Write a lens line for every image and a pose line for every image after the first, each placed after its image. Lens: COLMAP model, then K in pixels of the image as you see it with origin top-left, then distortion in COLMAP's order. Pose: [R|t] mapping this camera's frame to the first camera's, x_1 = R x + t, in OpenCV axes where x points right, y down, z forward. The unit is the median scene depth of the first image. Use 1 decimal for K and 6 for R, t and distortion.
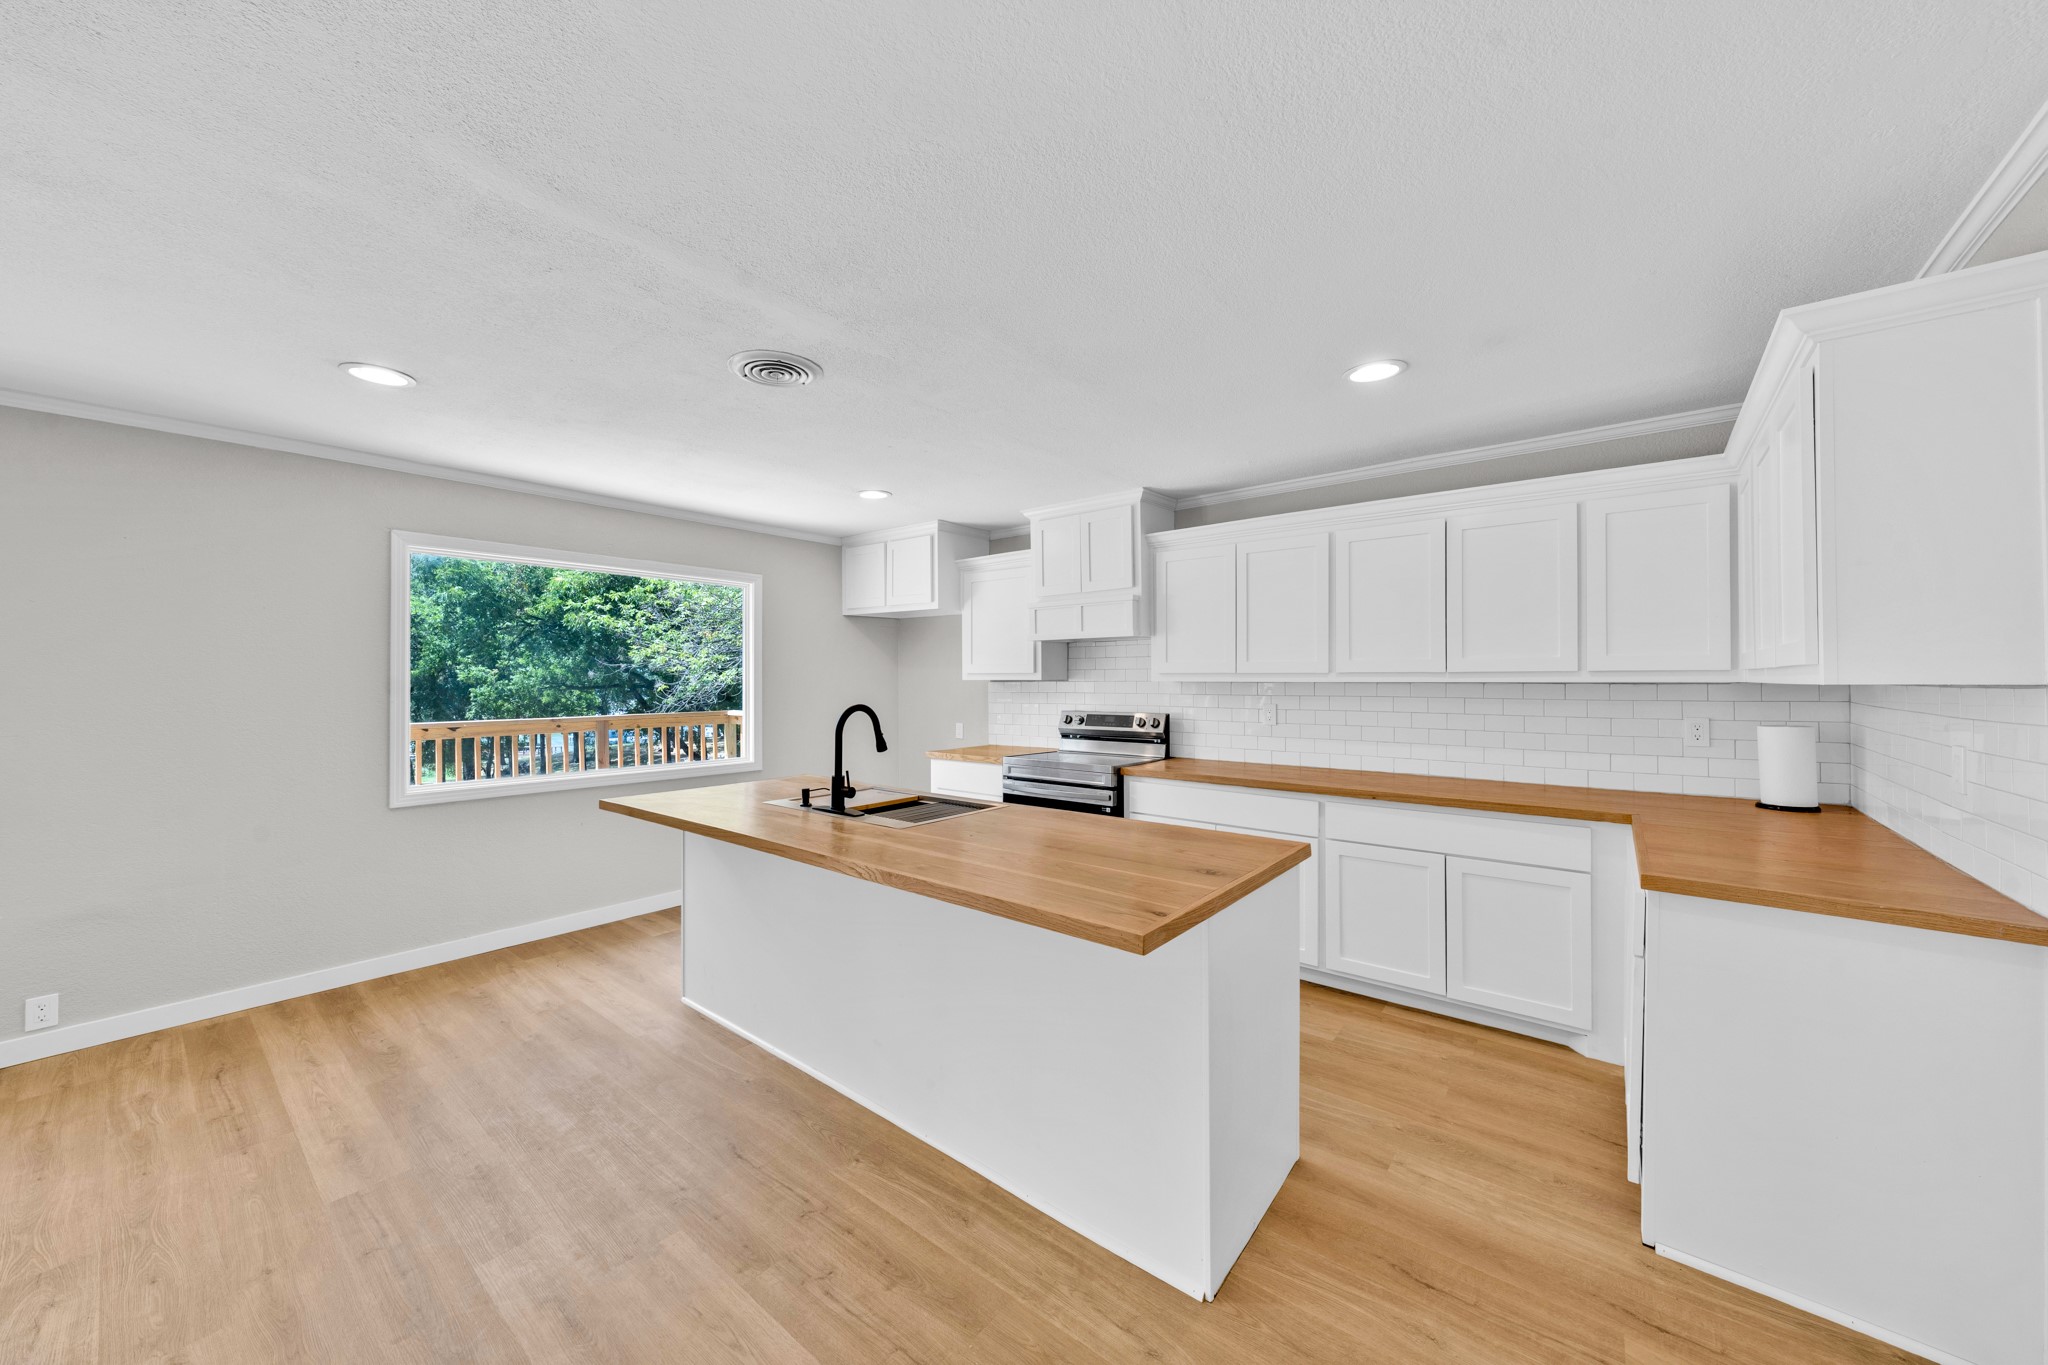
lens RADIAL K [[724.7, 0, 1016.9], [0, 724.7, 677.2], [0, 0, 1]] dist [0.000412, 0.000258]
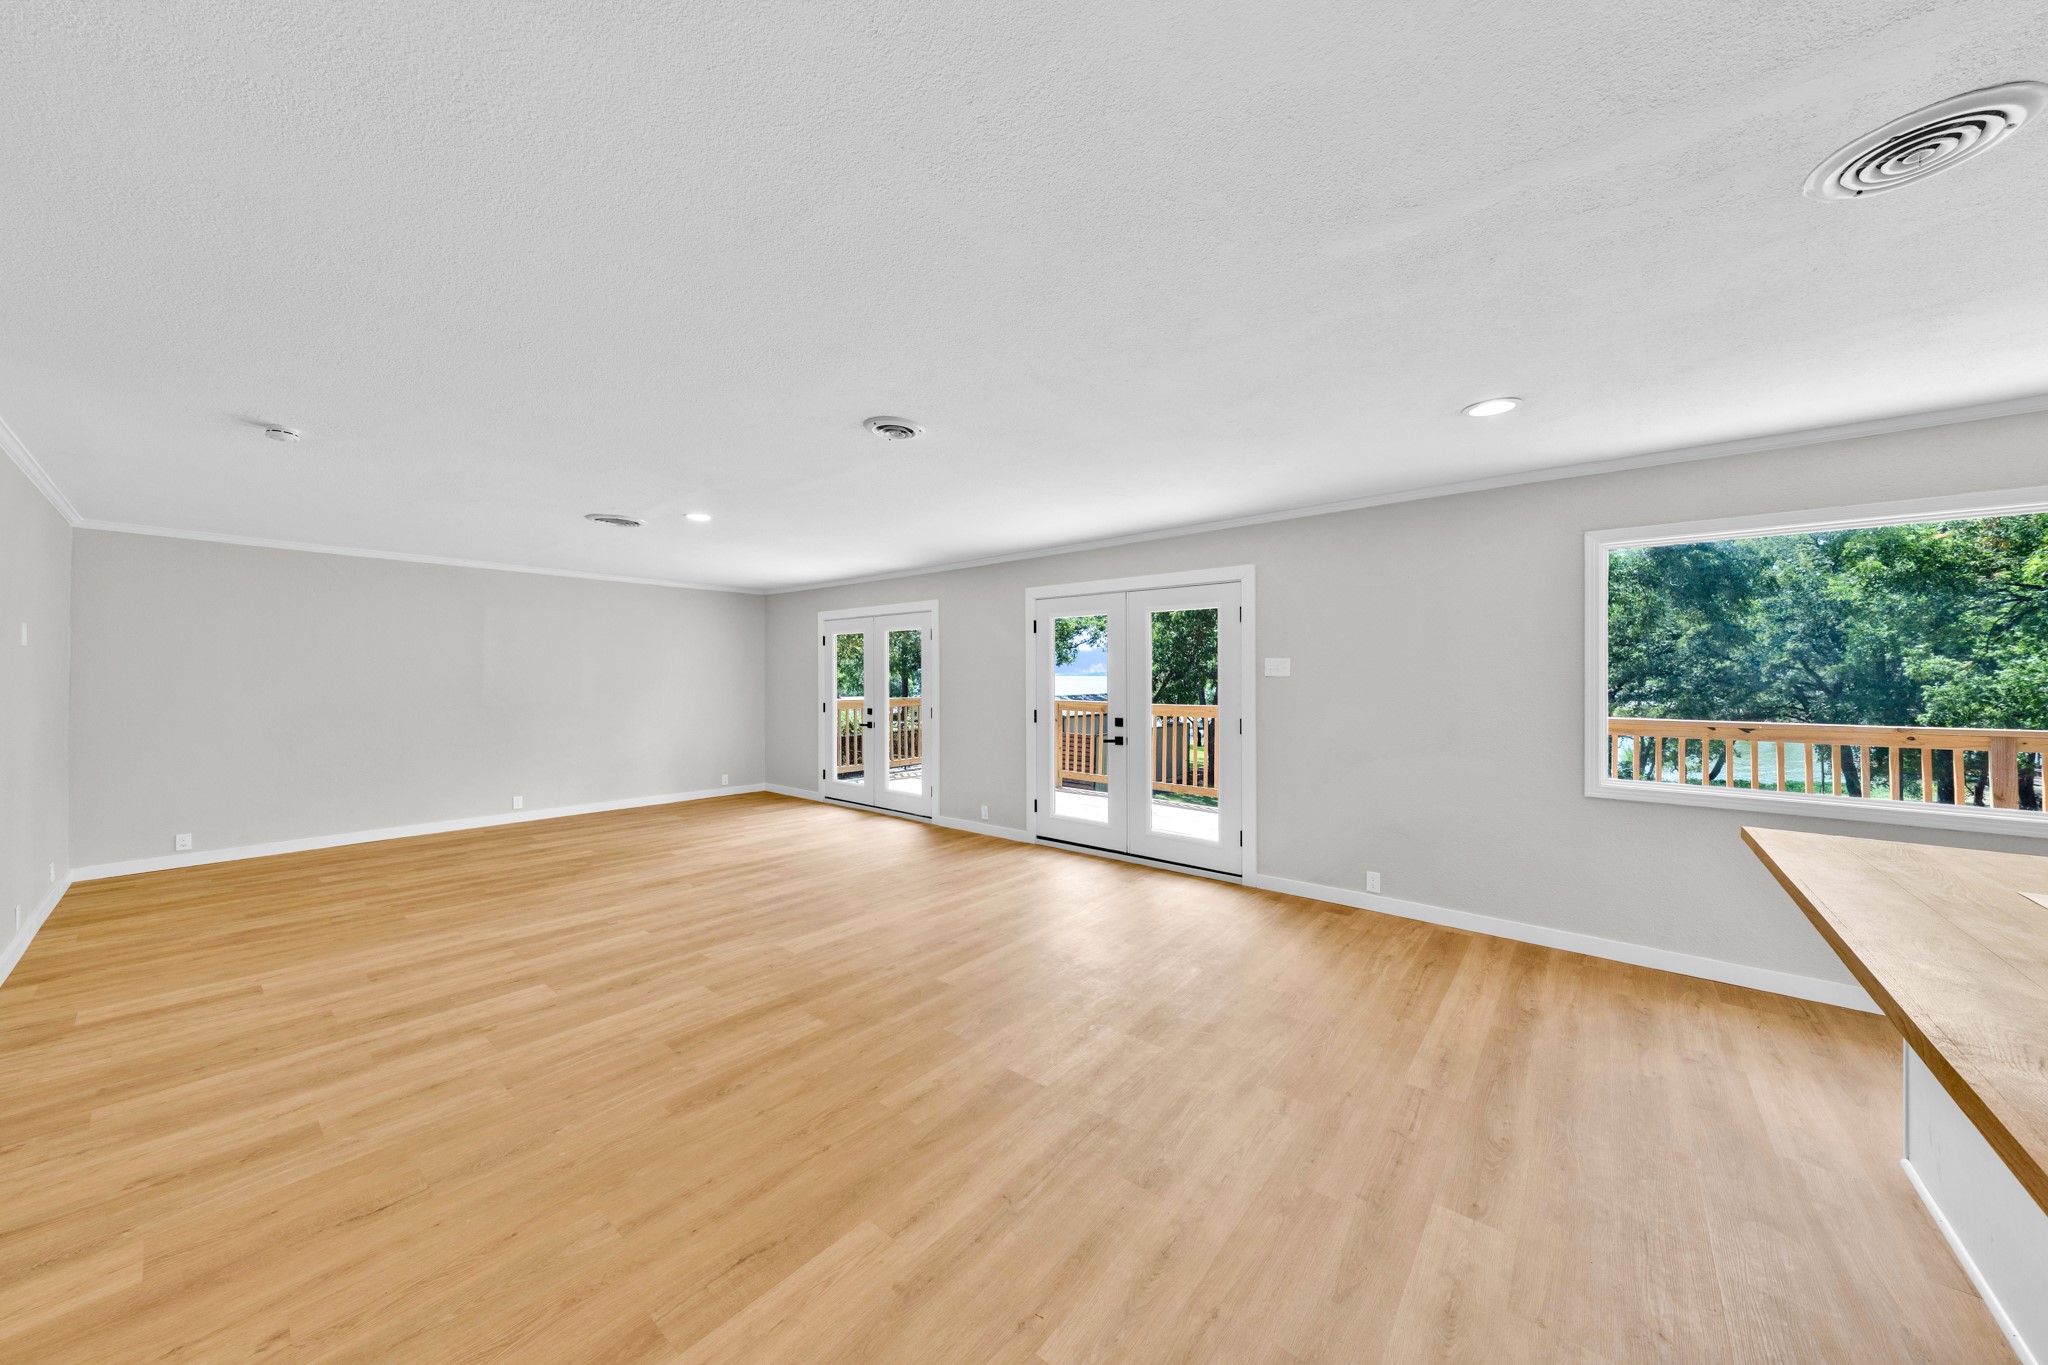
lens RADIAL K [[705.4, 0, 1024.0], [0, 705.4, 682.5], [0, 0, 1]] dist [0.000165, 0.000446]
pose [[-0.009373, 0.012624, -0.999876, 0.184806], [0.001503, 0.999919, 0.012610, -0.000385], [0.999955, -0.001384, -0.009391, 0.209269]]
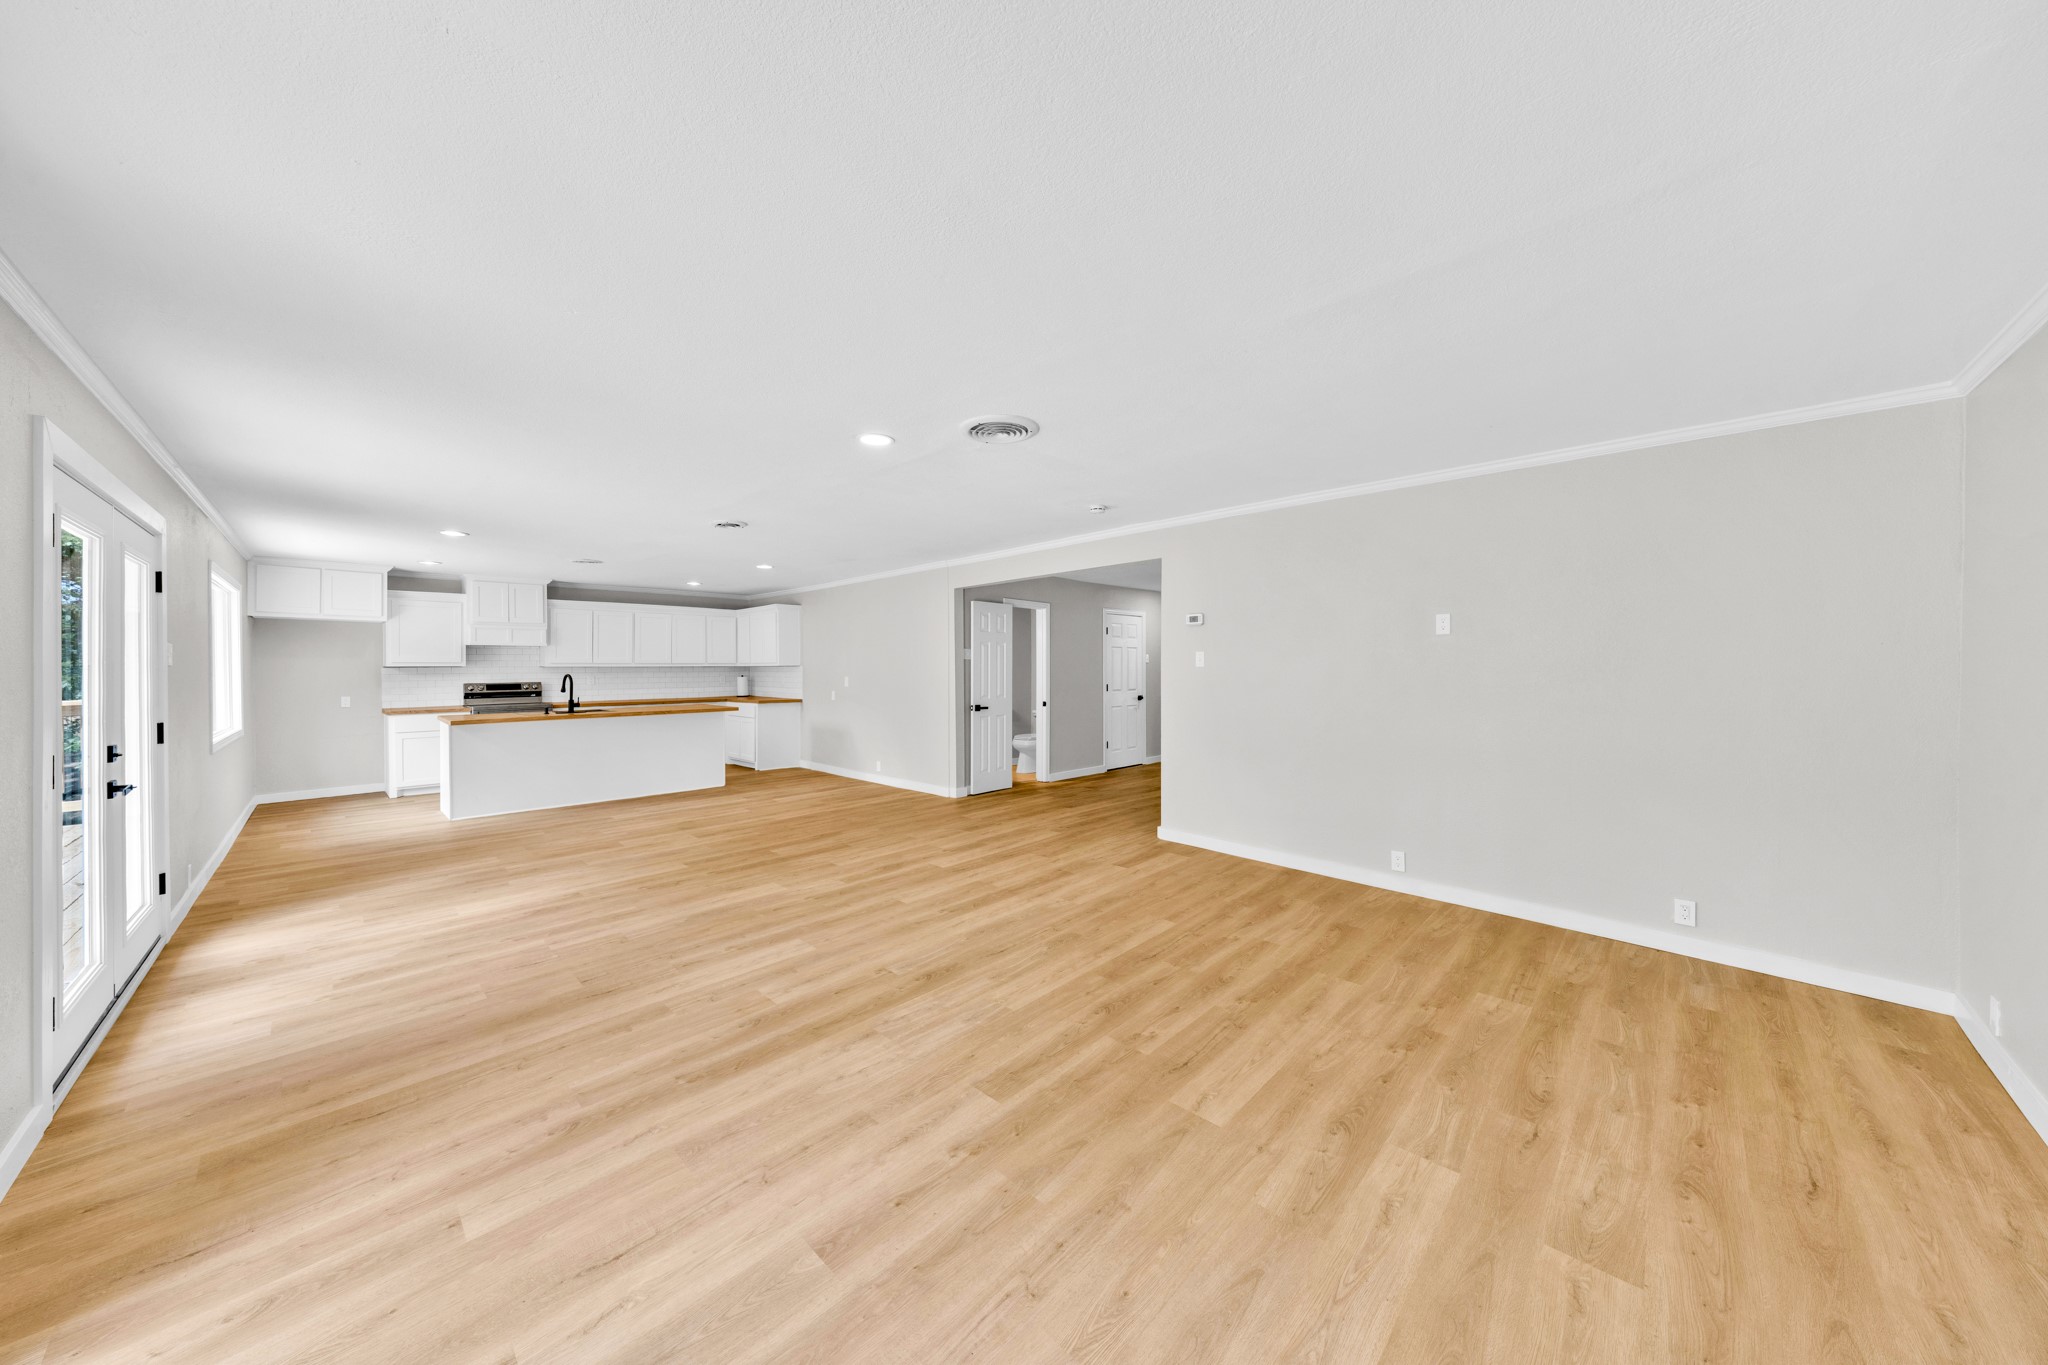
lens RADIAL K [[689.5, 0, 1020.0], [0, 689.5, 669.9], [0, 0, 1]] dist [0.001246, 0.000223]
pose [[0.090844, -0.004417, 0.995855, -2.288690], [0.001373, 0.999990, 0.004310, 0.011720], [-0.995864, 0.000976, 0.090849, -0.793725]]
